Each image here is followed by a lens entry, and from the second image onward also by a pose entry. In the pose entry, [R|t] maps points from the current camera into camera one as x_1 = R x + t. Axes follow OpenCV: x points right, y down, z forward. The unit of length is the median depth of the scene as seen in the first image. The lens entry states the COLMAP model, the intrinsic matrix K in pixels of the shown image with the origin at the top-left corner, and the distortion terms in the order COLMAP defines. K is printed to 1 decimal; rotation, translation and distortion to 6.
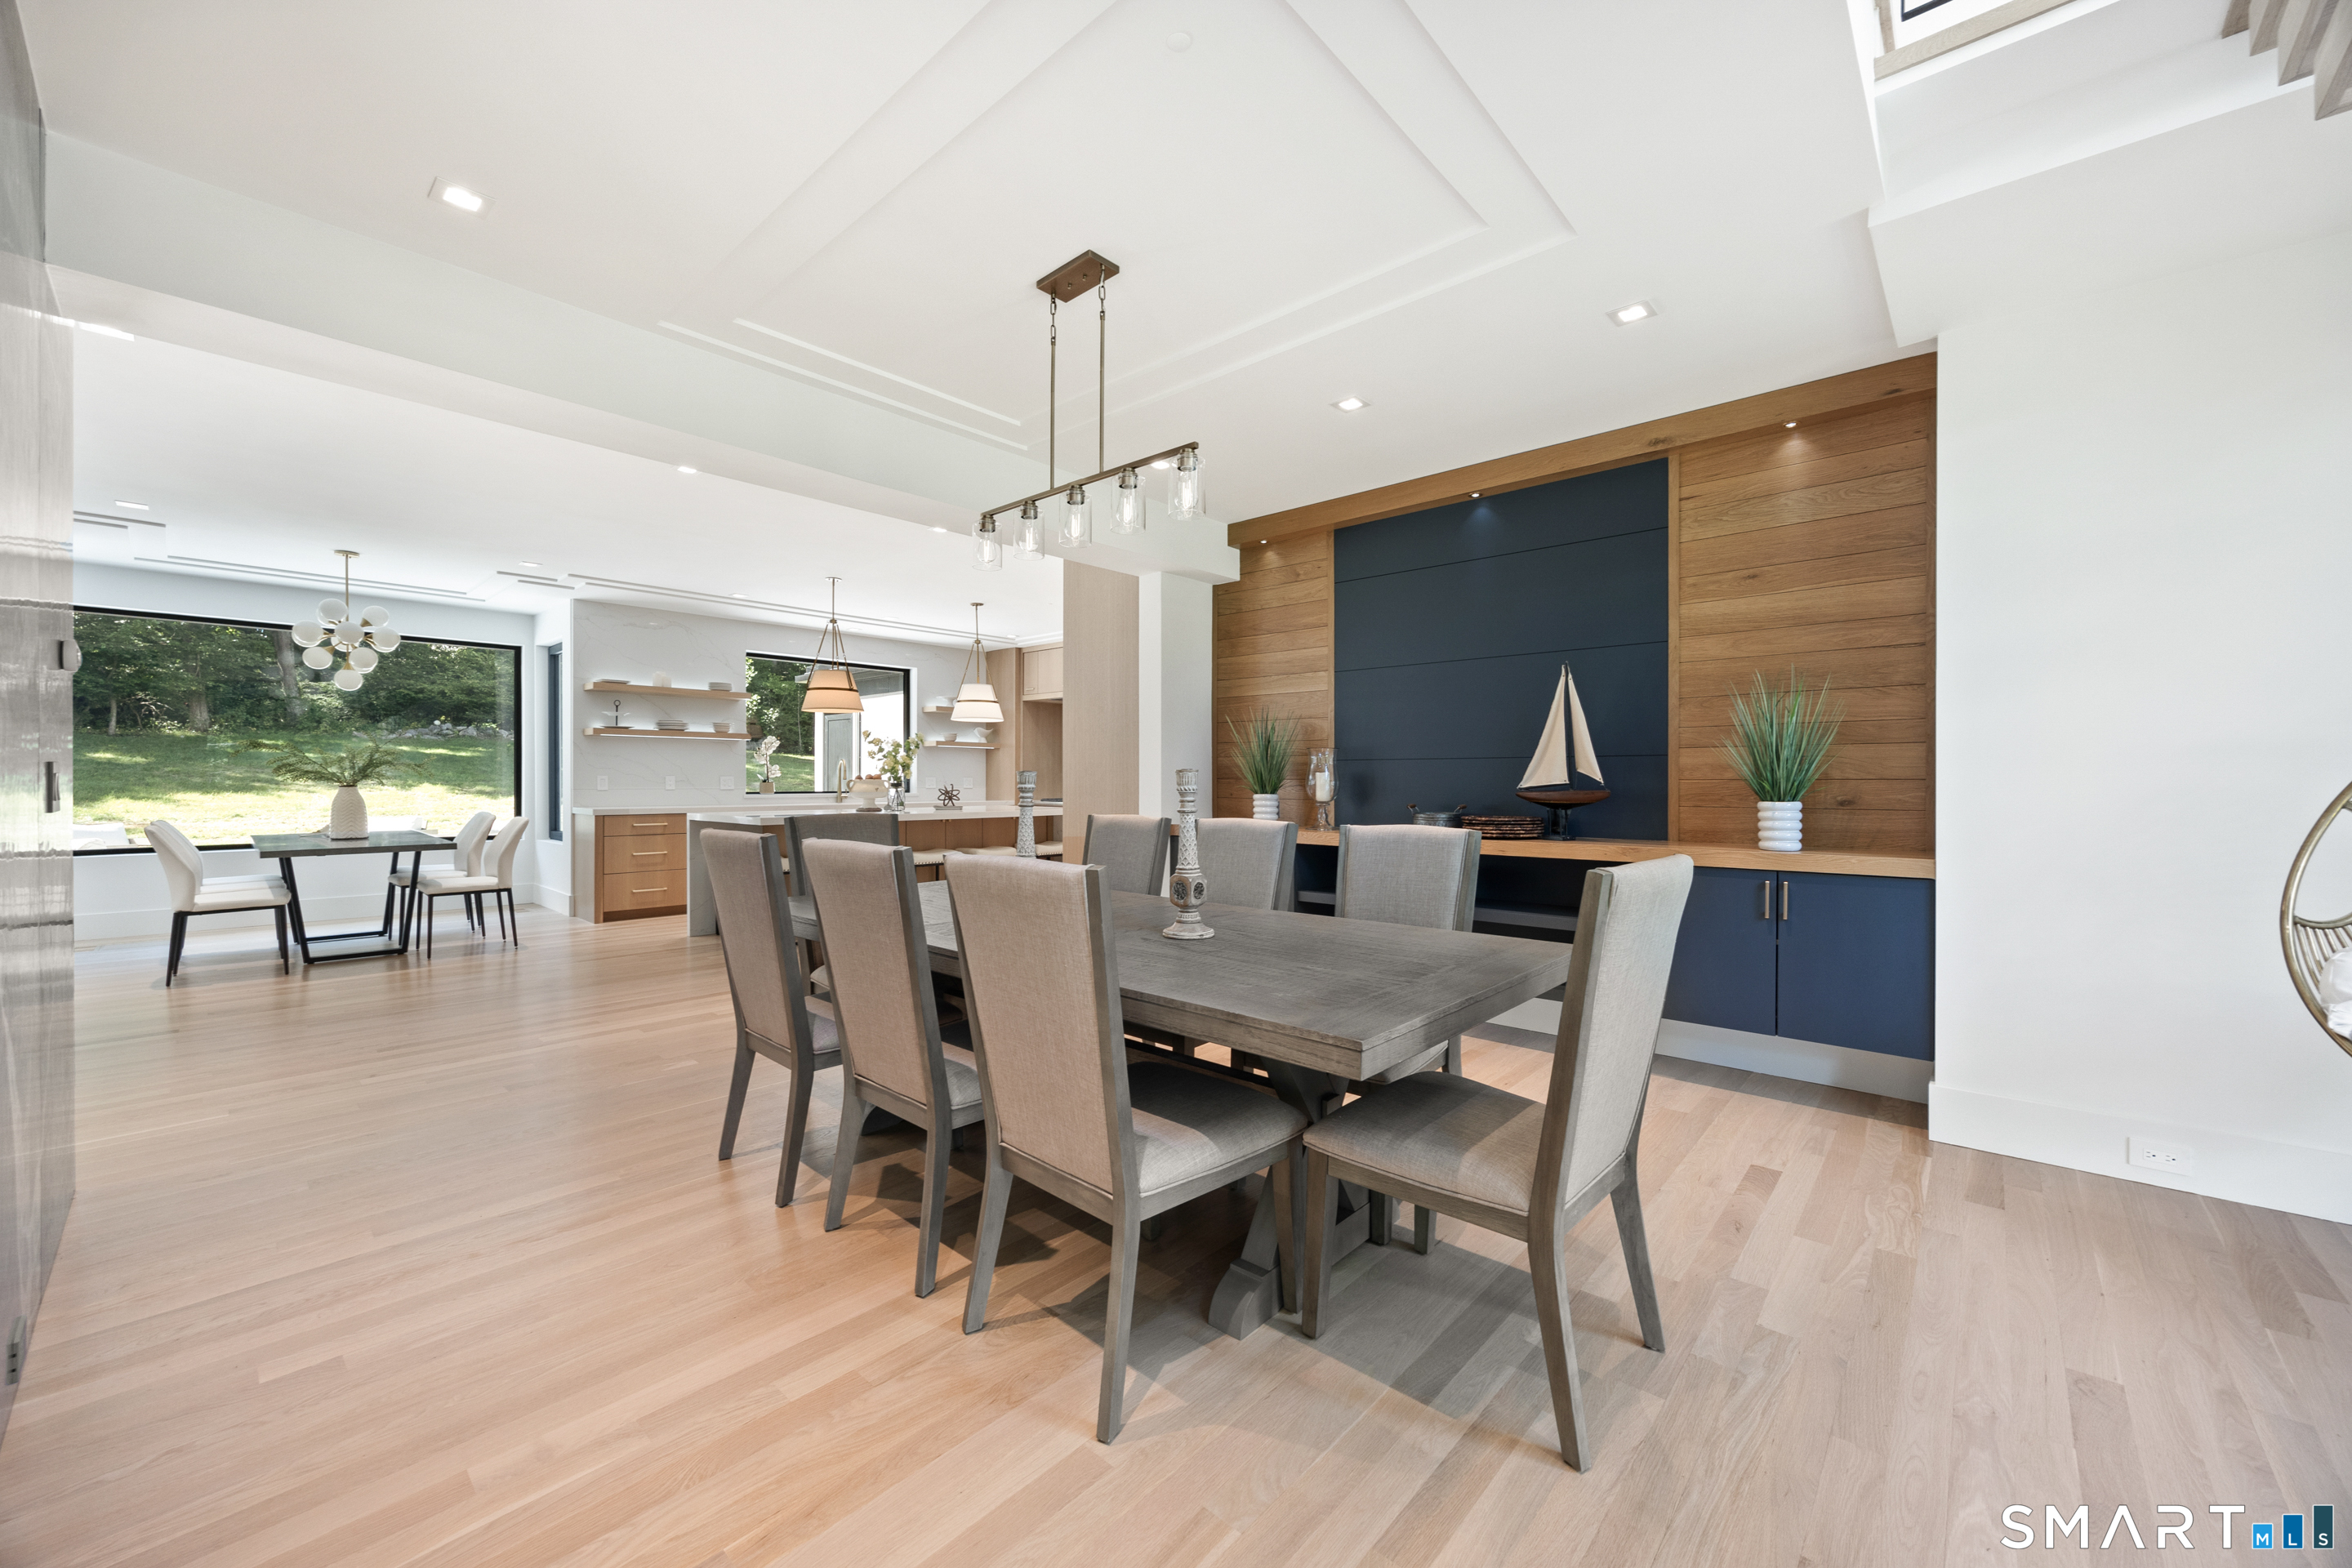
lens RADIAL K [[904.6, 0, 1198.1], [0, 904.6, 778.6], [0, 0, 1]] dist [-0.008330, -0.000322]
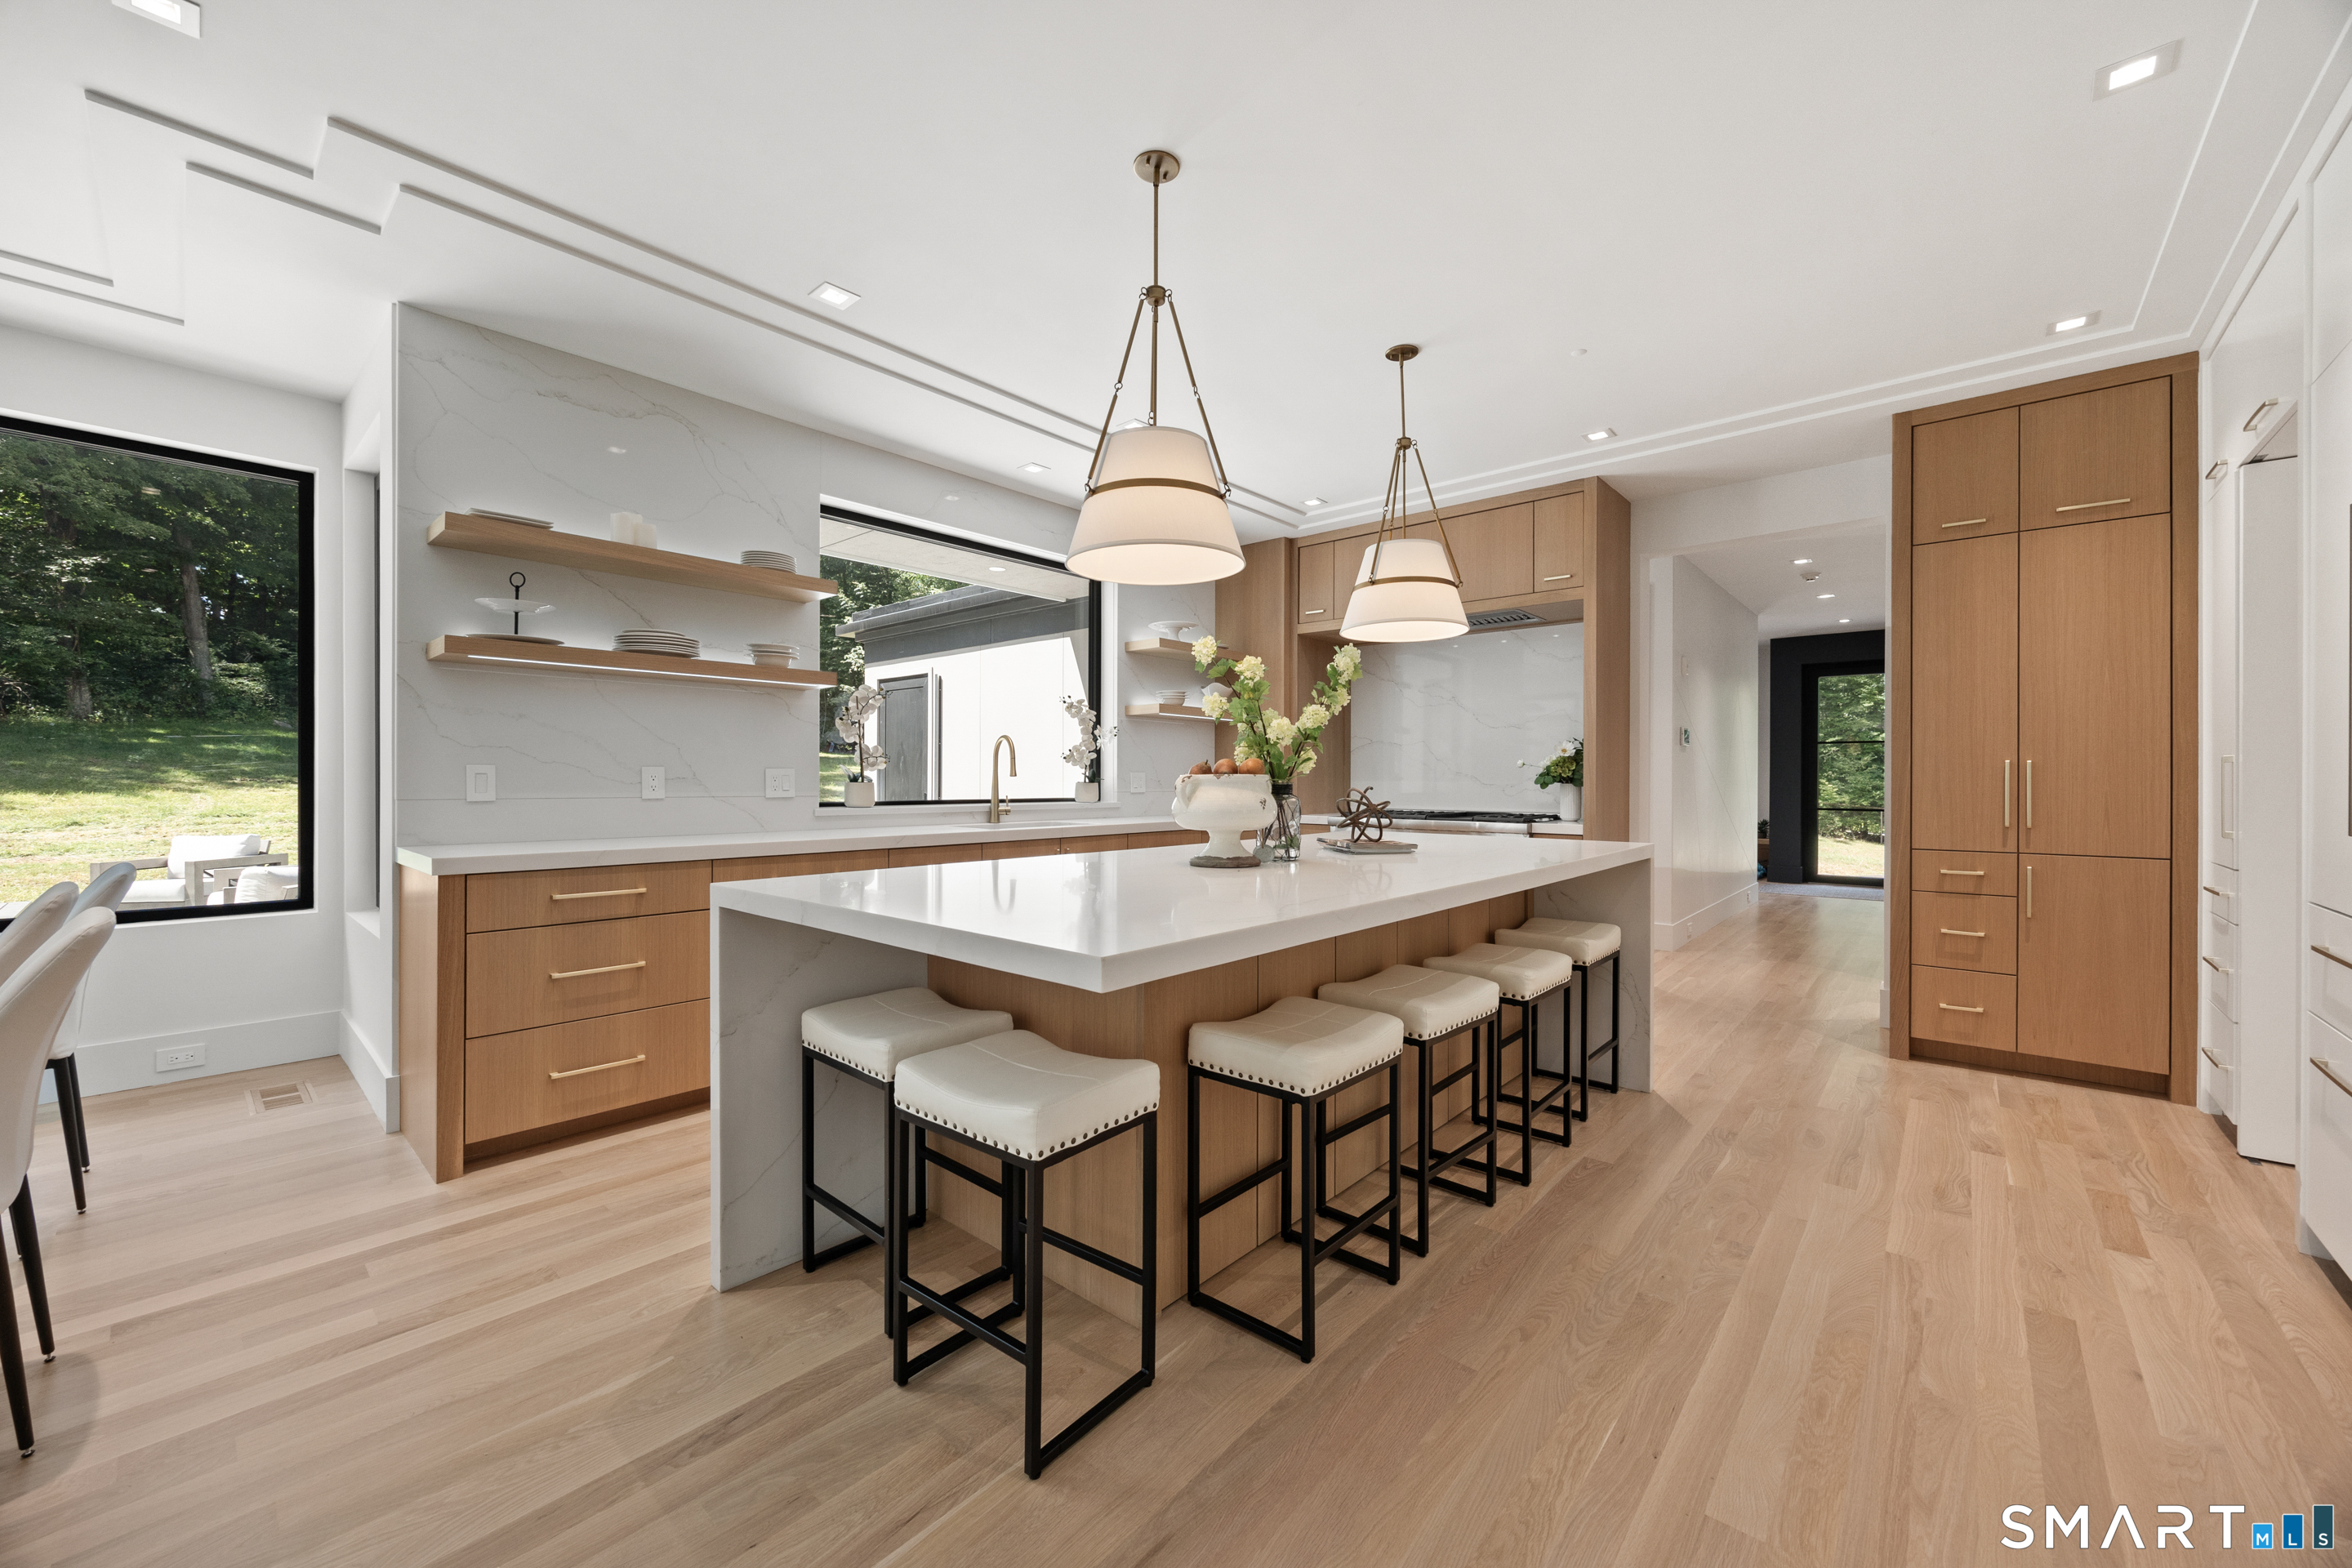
lens RADIAL K [[904.6, 0, 1193.3], [0, 904.6, 782.0], [0, 0, 1]] dist [-0.008330, -0.000322]
pose [[0.999950, 0.001573, 0.009907, -0.262698], [-0.001613, 0.999991, 0.004002, 0.002139], [-0.009900, -0.004018, 0.999943, 0.449068]]
